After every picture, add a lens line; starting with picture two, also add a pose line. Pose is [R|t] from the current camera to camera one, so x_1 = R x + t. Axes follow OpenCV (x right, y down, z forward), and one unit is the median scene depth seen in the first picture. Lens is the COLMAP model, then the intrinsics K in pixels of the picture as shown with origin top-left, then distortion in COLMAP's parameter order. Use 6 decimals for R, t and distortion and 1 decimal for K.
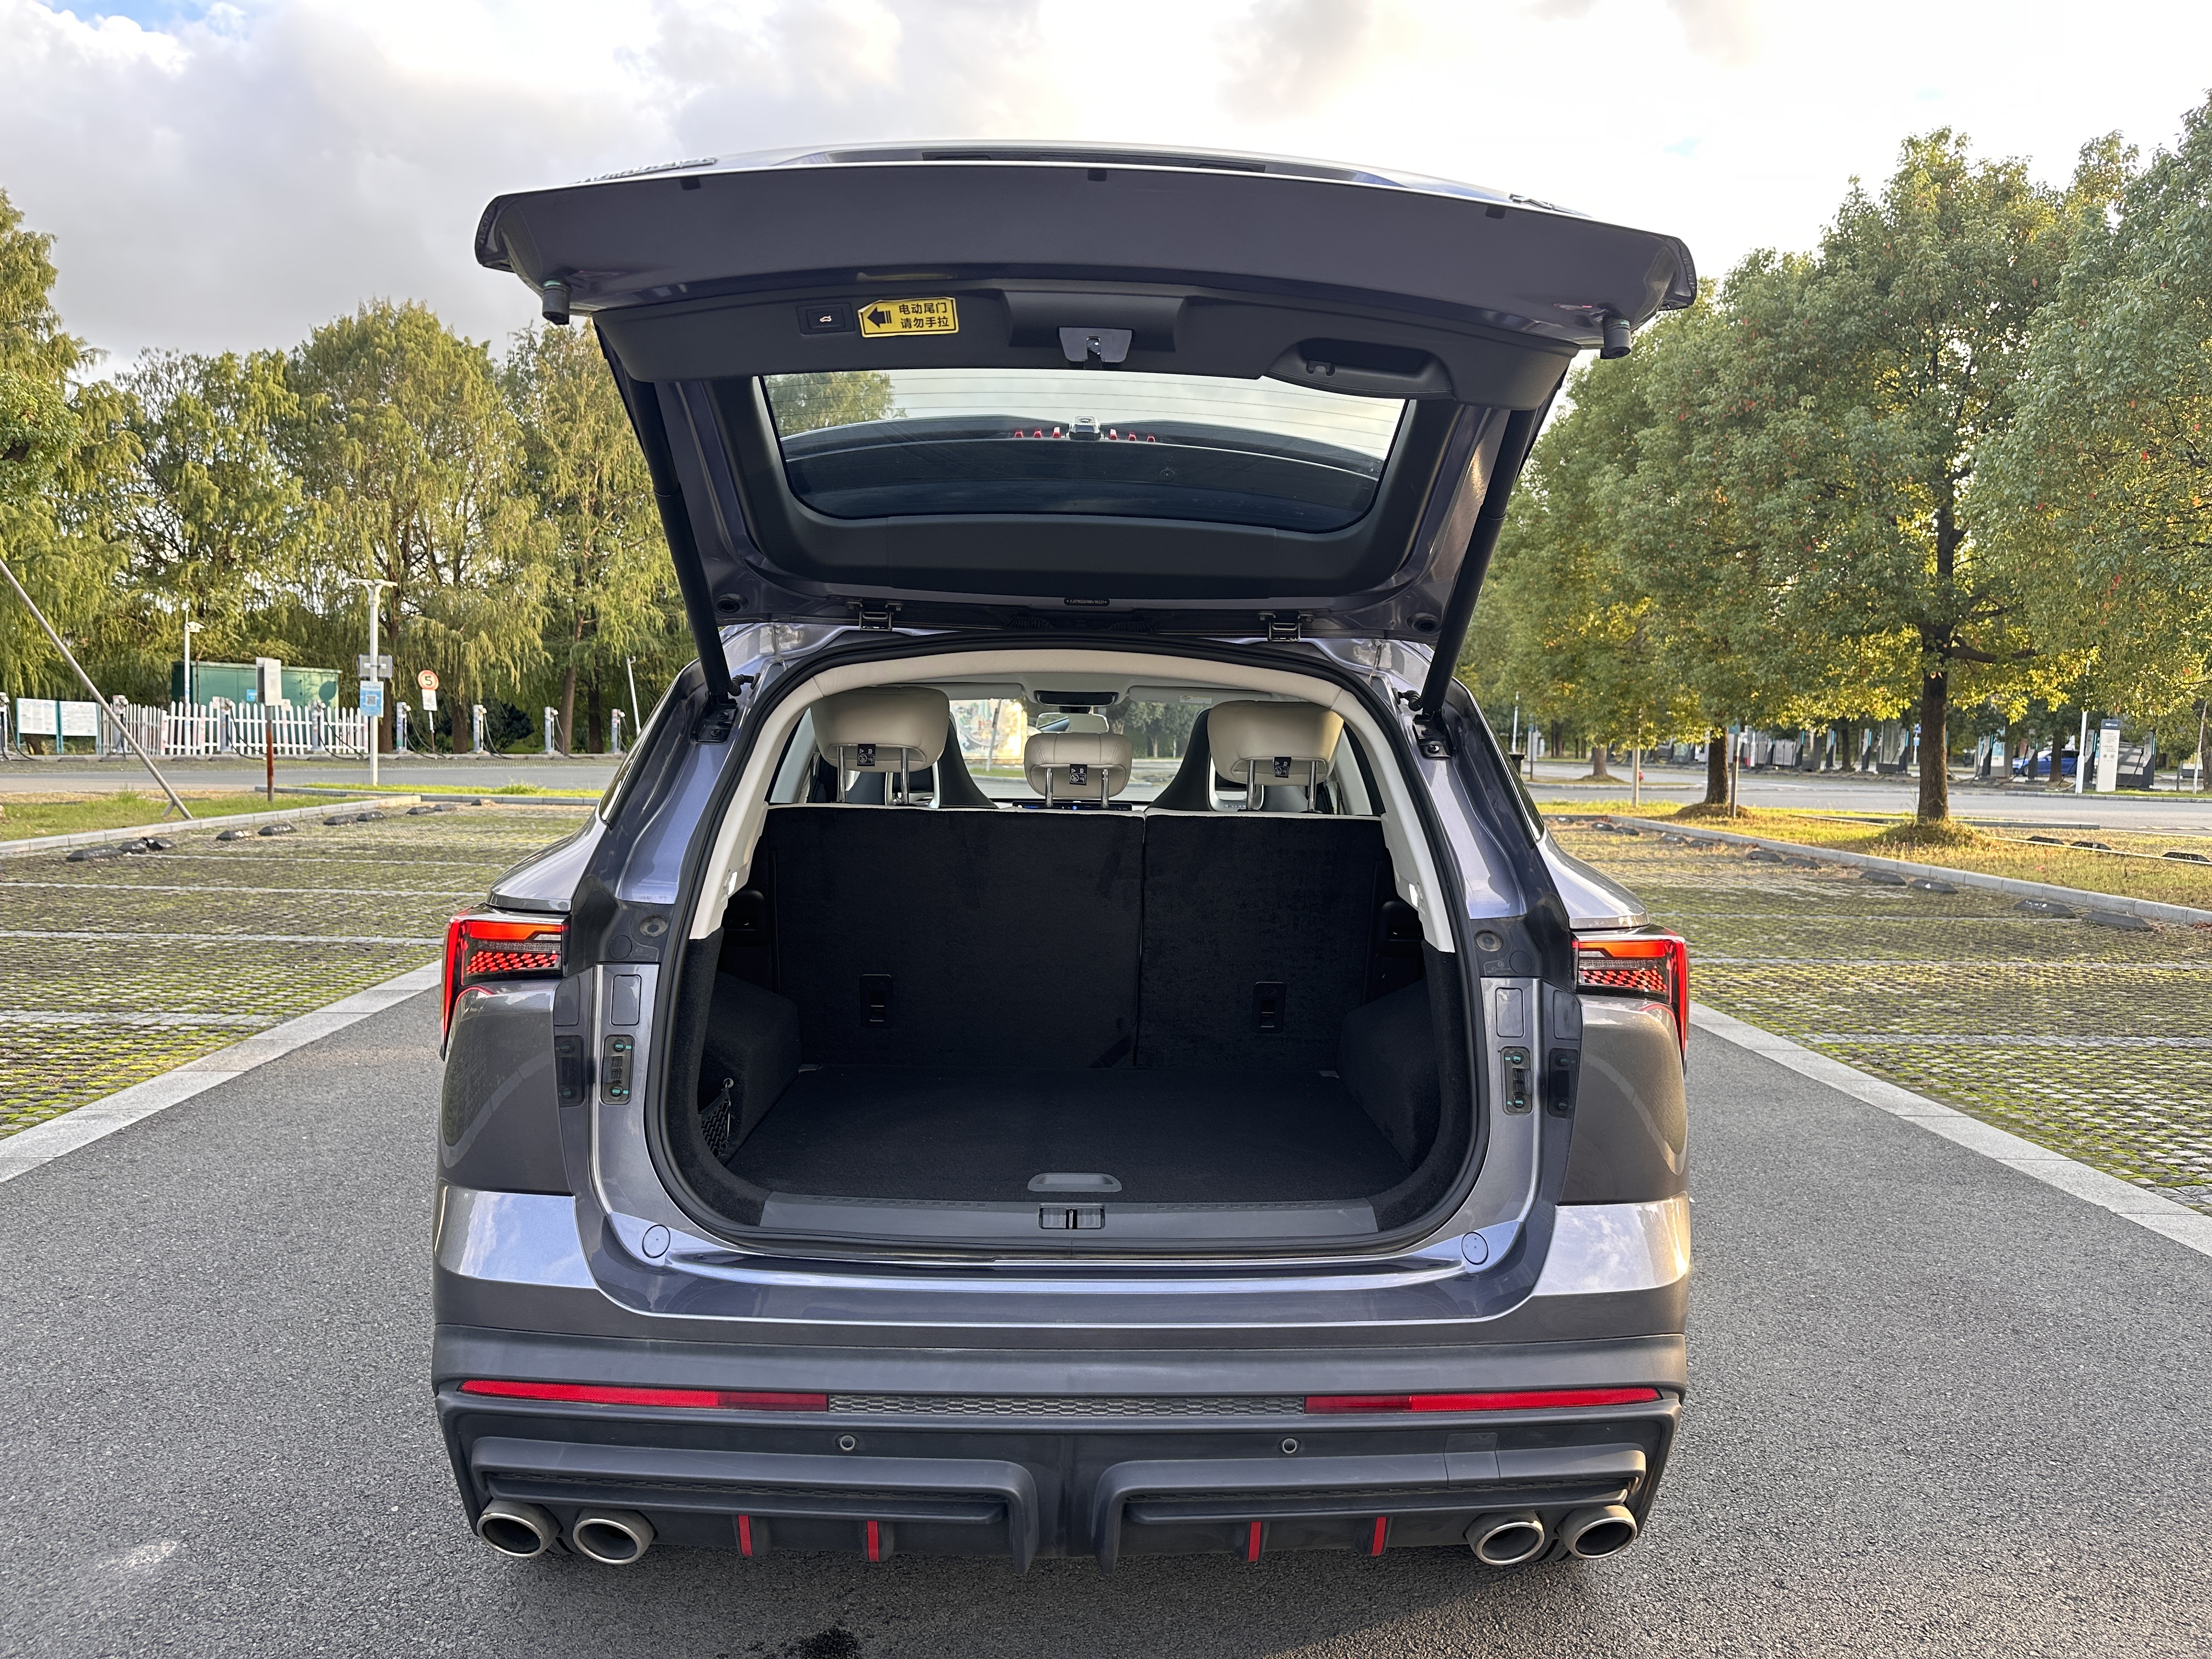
lens RADIAL K [[1565.6, 0, 1127.7], [0, 1565.6, 819.2], [0, 0, 1]] dist [0.031927, -0.043246]
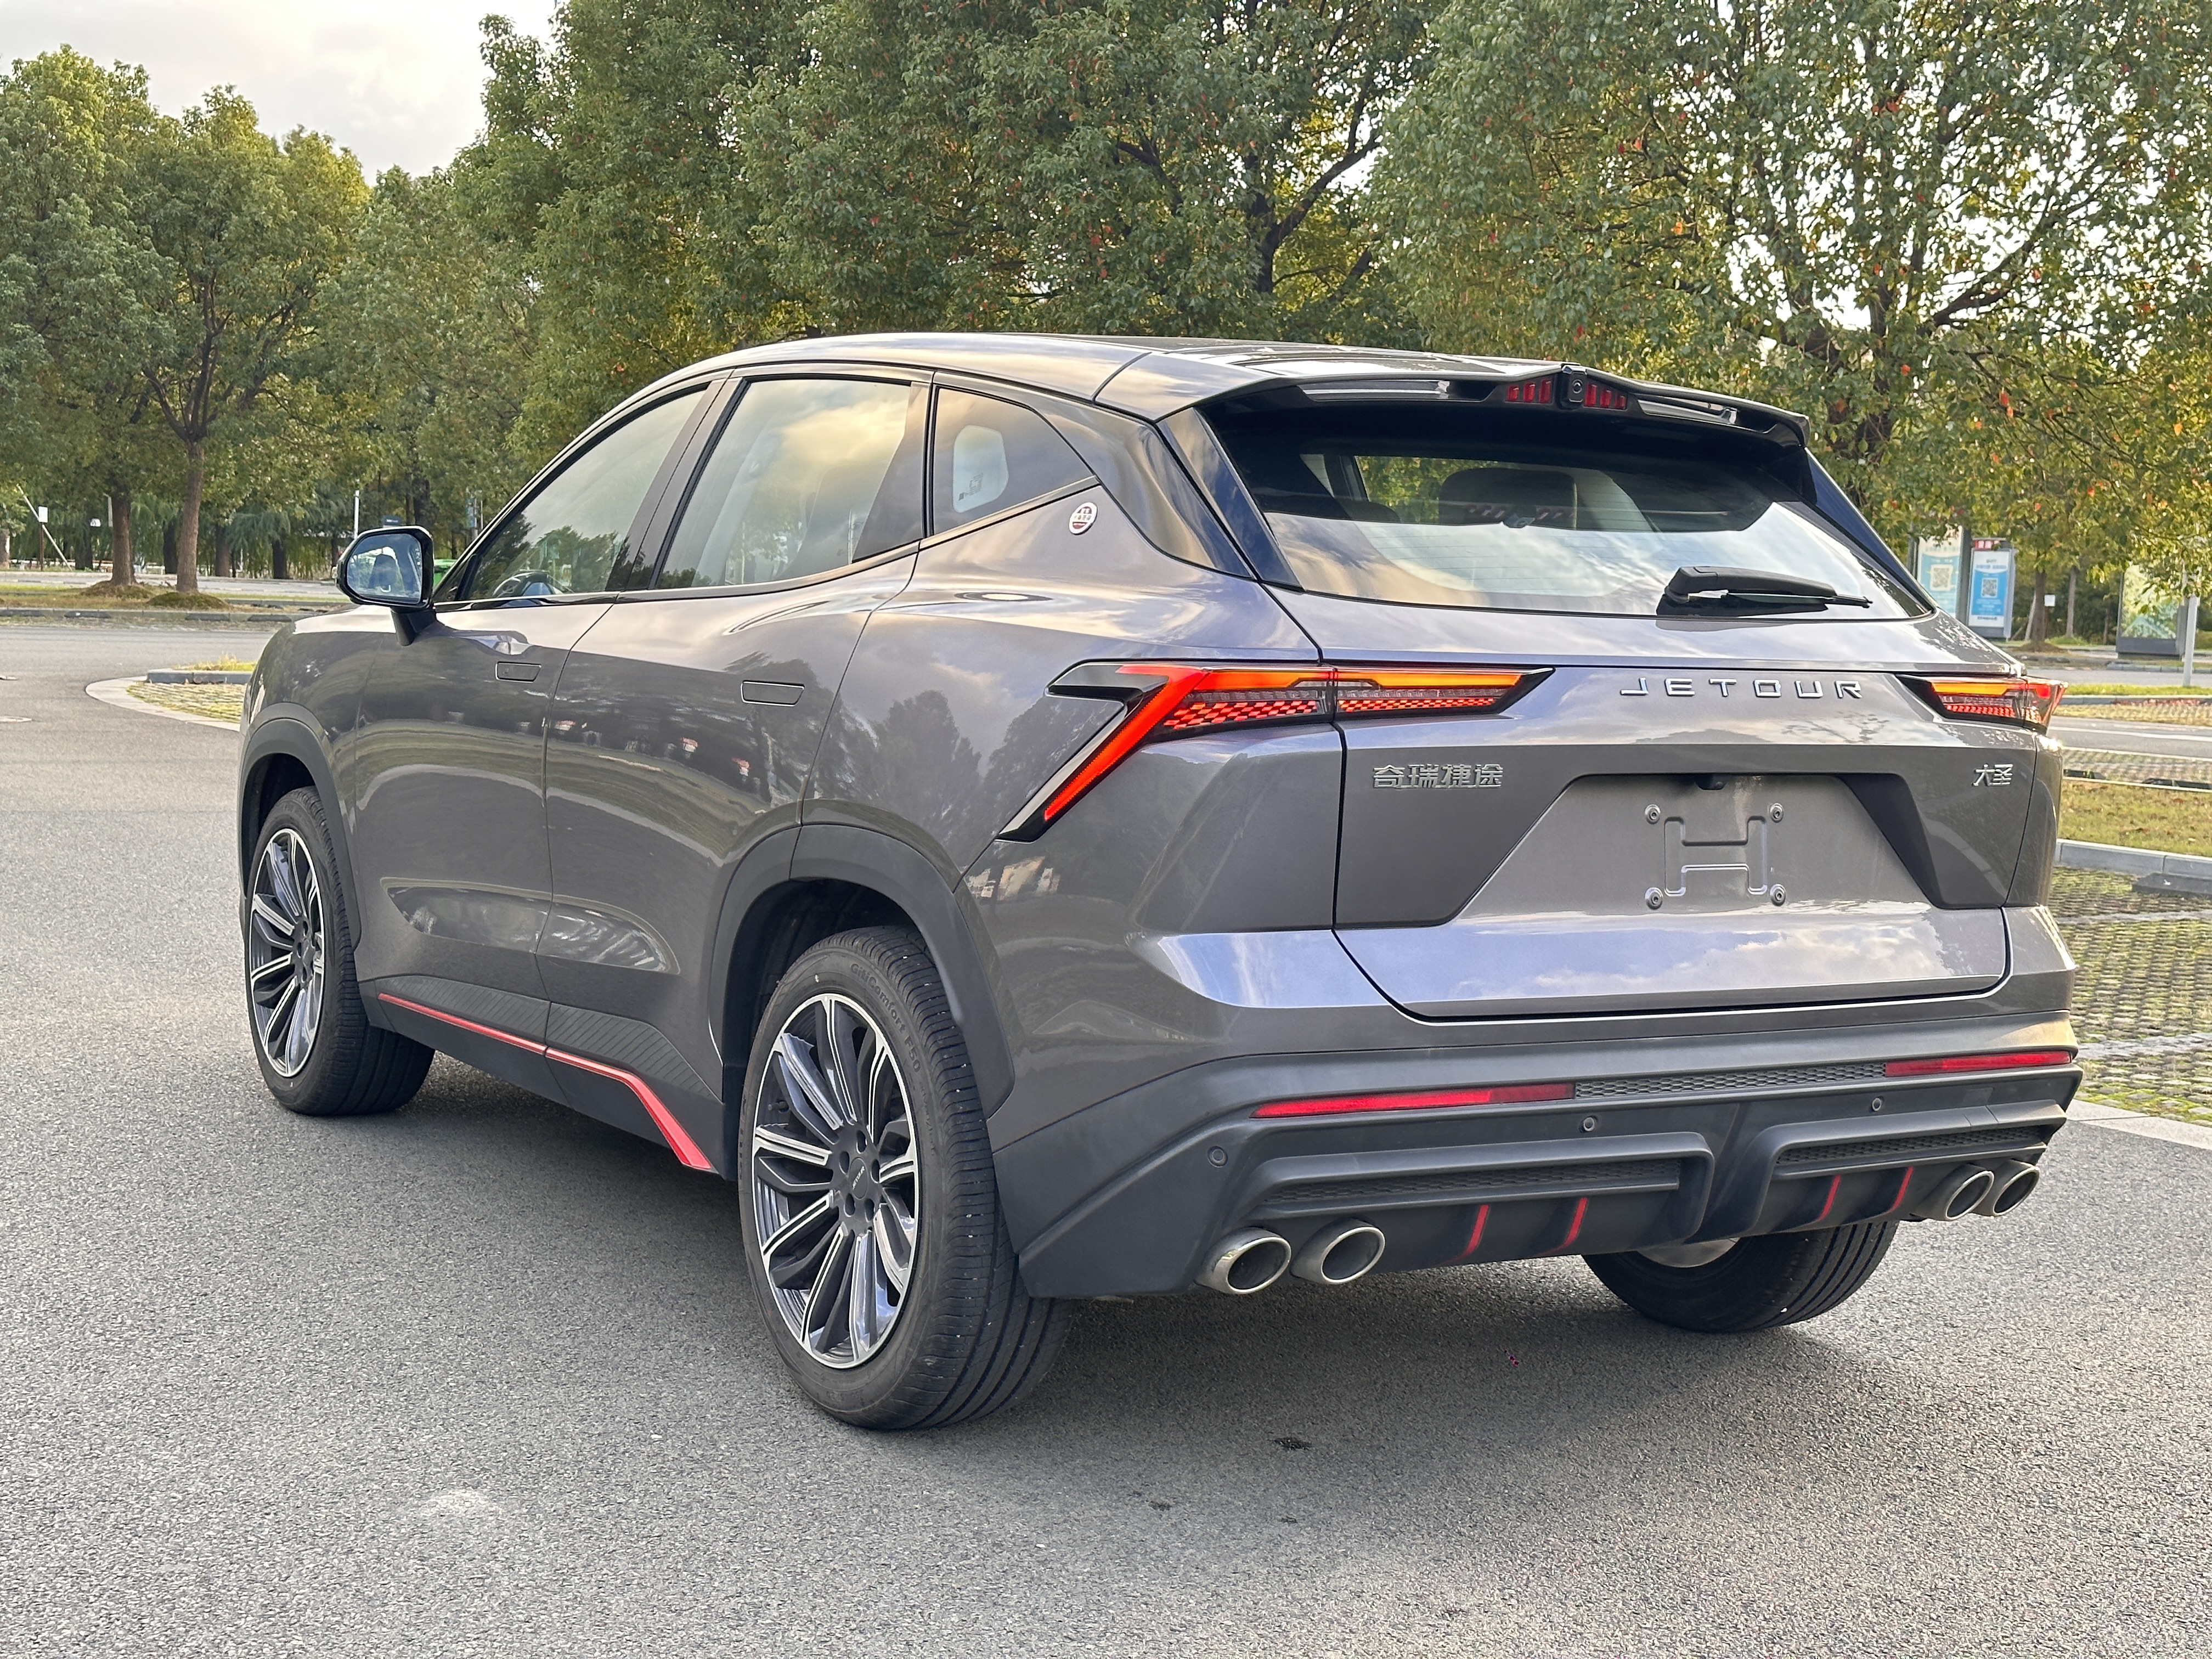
lens RADIAL K [[3109.6, 0, 1108.2], [0, 3109.6, 831.6], [0, 0, 1]] dist [0.124274, 0.000000]
pose [[0.872212, -0.029808, 0.488219, -0.655842], [0.009979, 0.999018, 0.043166, 0.036112], [-0.489026, -0.032778, 0.871653, -0.325654]]
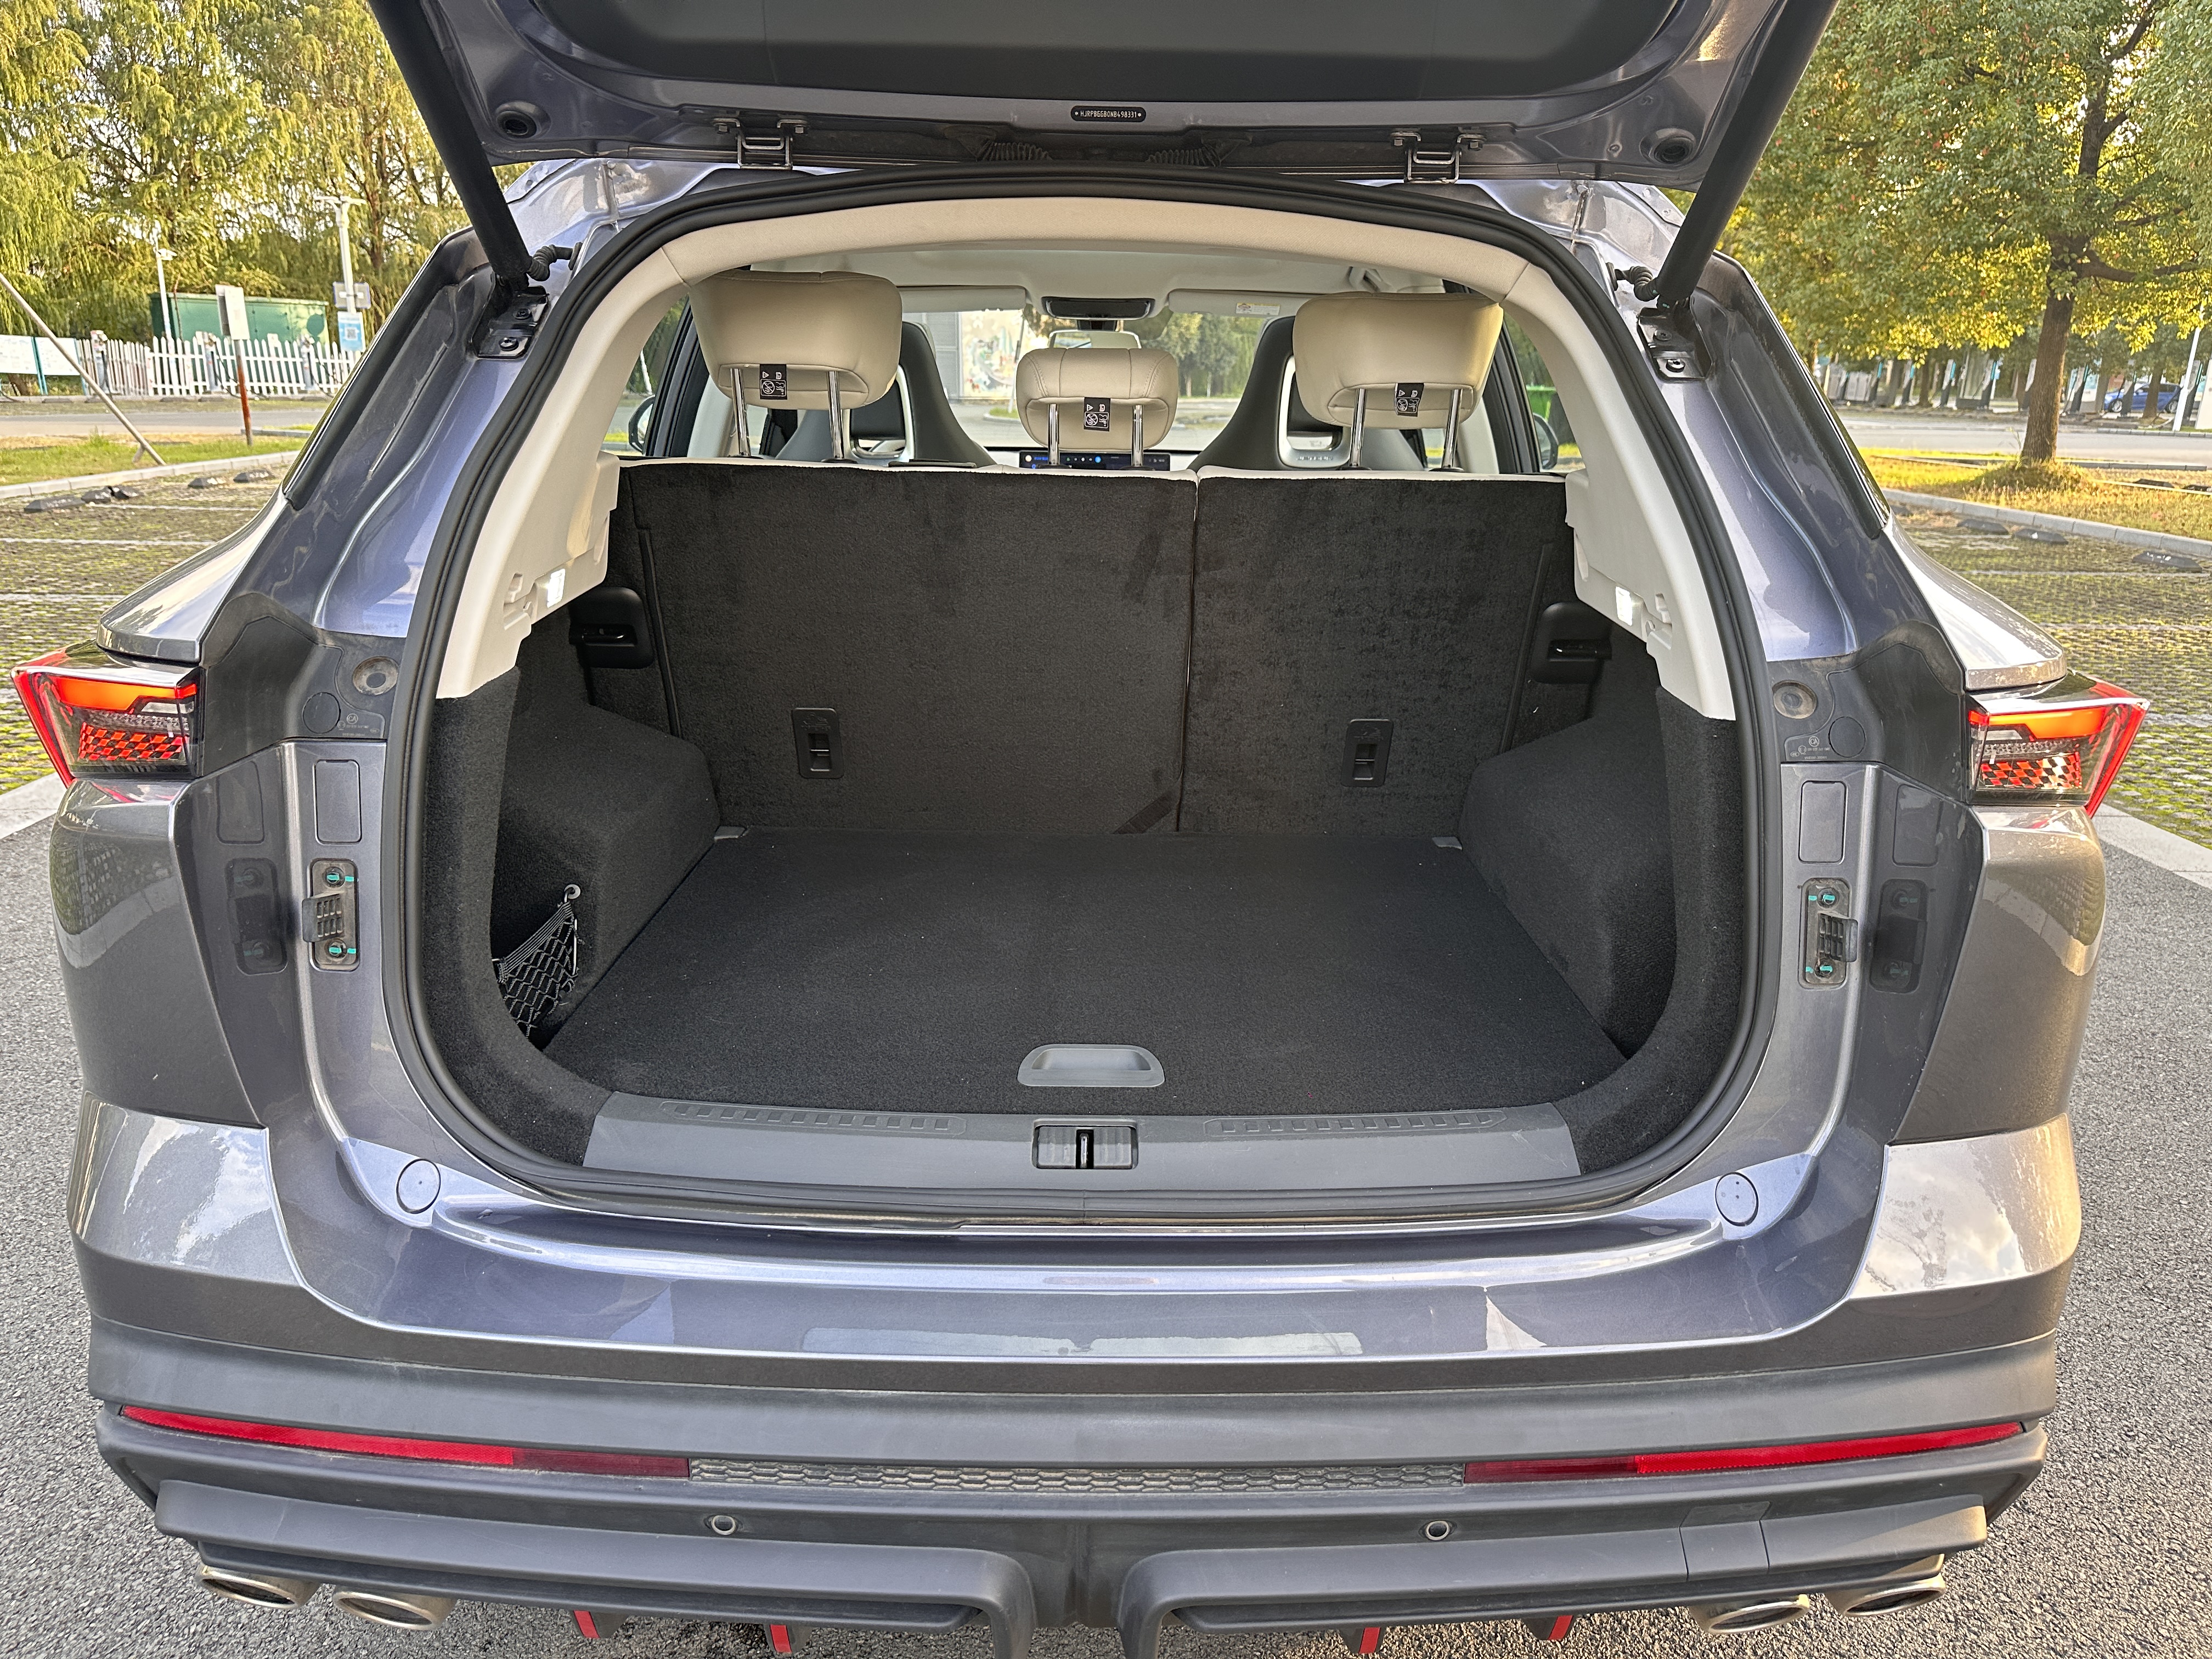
lens RADIAL K [[1565.6, 0, 1115.1], [0, 1565.6, 823.8], [0, 0, 1]] dist [0.031927, -0.043246]
pose [[0.999641, 0.003557, -0.026570, -0.003469], [0.002507, 0.974413, 0.224750, -0.004816], [0.026689, -0.224736, 0.974054, 0.193238]]
